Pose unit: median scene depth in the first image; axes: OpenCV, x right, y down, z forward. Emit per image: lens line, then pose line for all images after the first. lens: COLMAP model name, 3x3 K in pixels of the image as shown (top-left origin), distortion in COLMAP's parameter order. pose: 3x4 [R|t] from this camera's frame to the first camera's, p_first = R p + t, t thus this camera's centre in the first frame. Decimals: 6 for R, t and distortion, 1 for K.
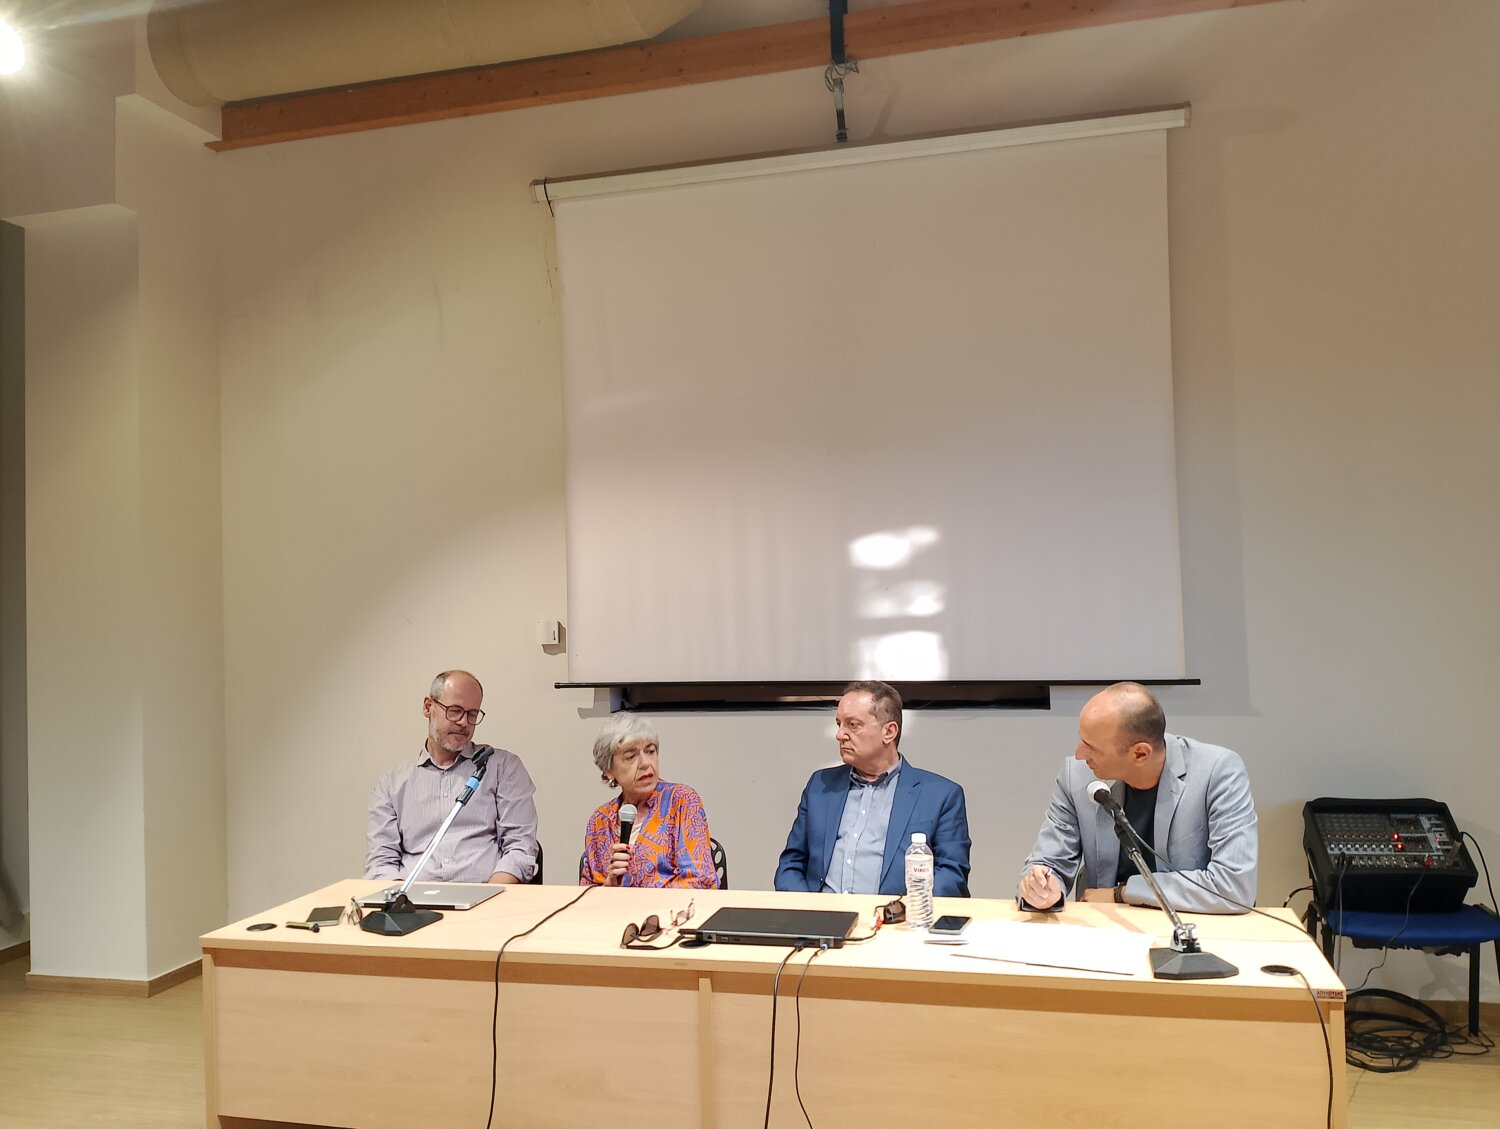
lens RADIAL K [[1216.2, 0, 760.1], [0, 1216.2, 559.8], [0, 0, 1]] dist [0.045531, -0.087814]
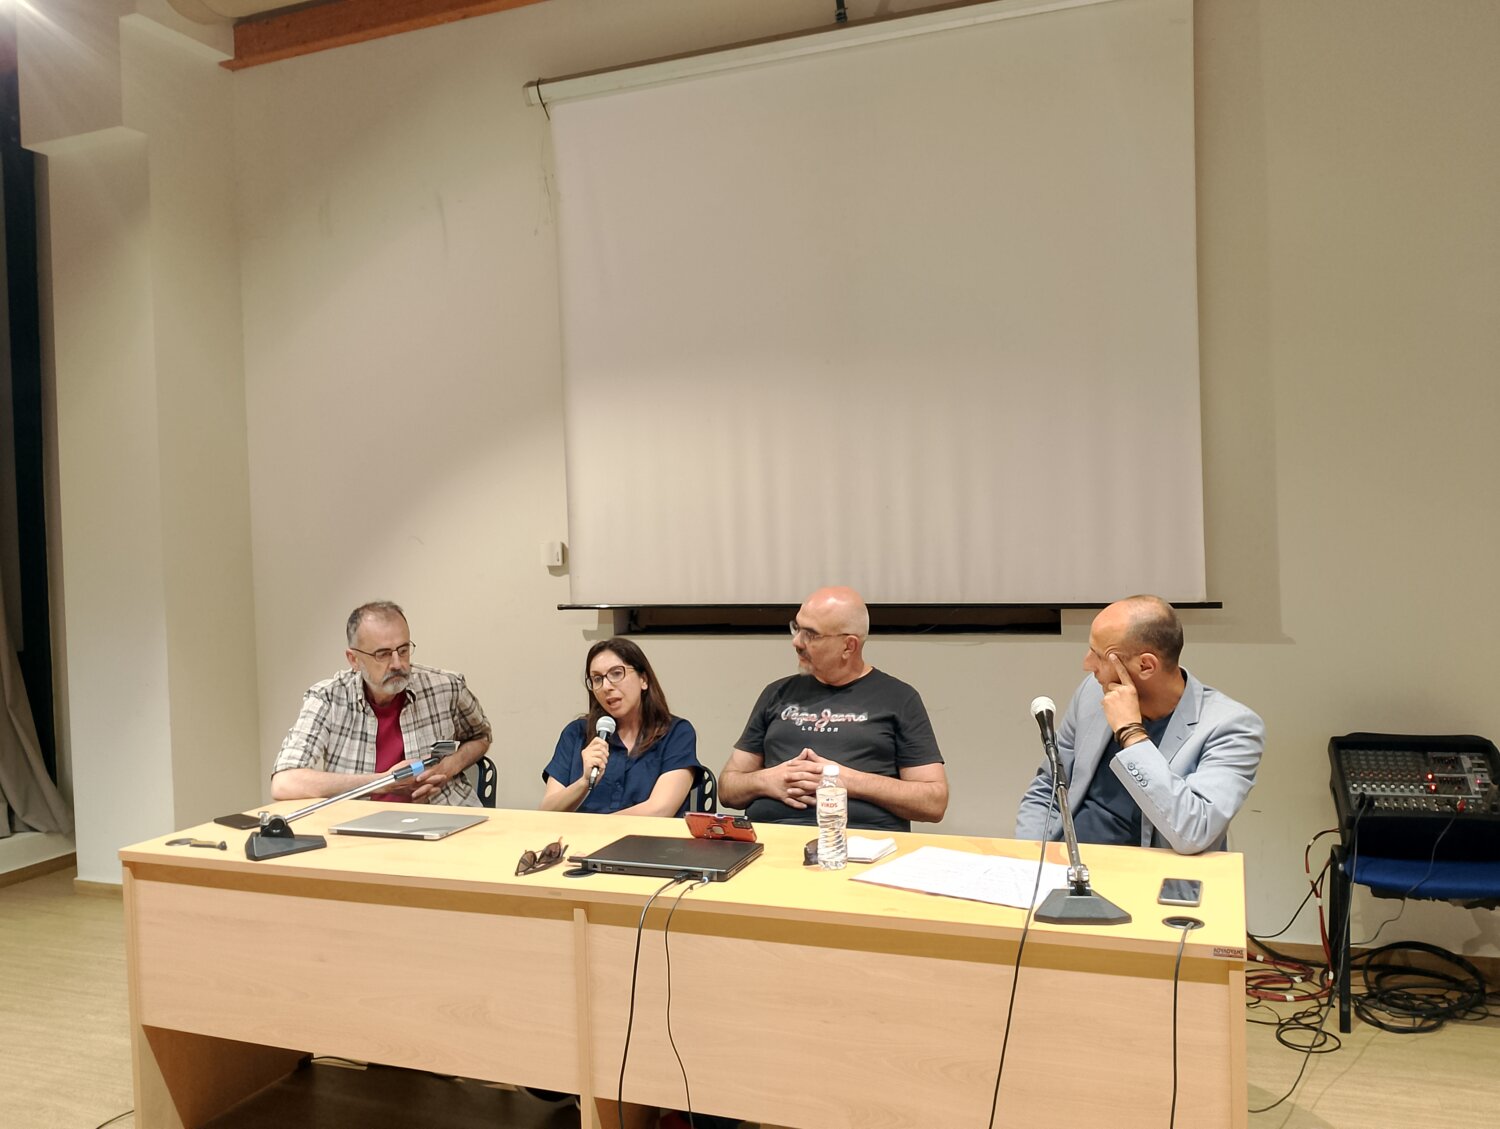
lens RADIAL K [[1216.2, 0, 762.3], [0, 1216.2, 562.2], [0, 0, 1]] dist [0.045531, -0.087814]
pose [[0.992628, -0.000169, -0.121201, 0.130165], [0.007561, 0.998138, 0.060529, 0.009849], [0.120965, -0.060999, 0.990781, 0.054919]]
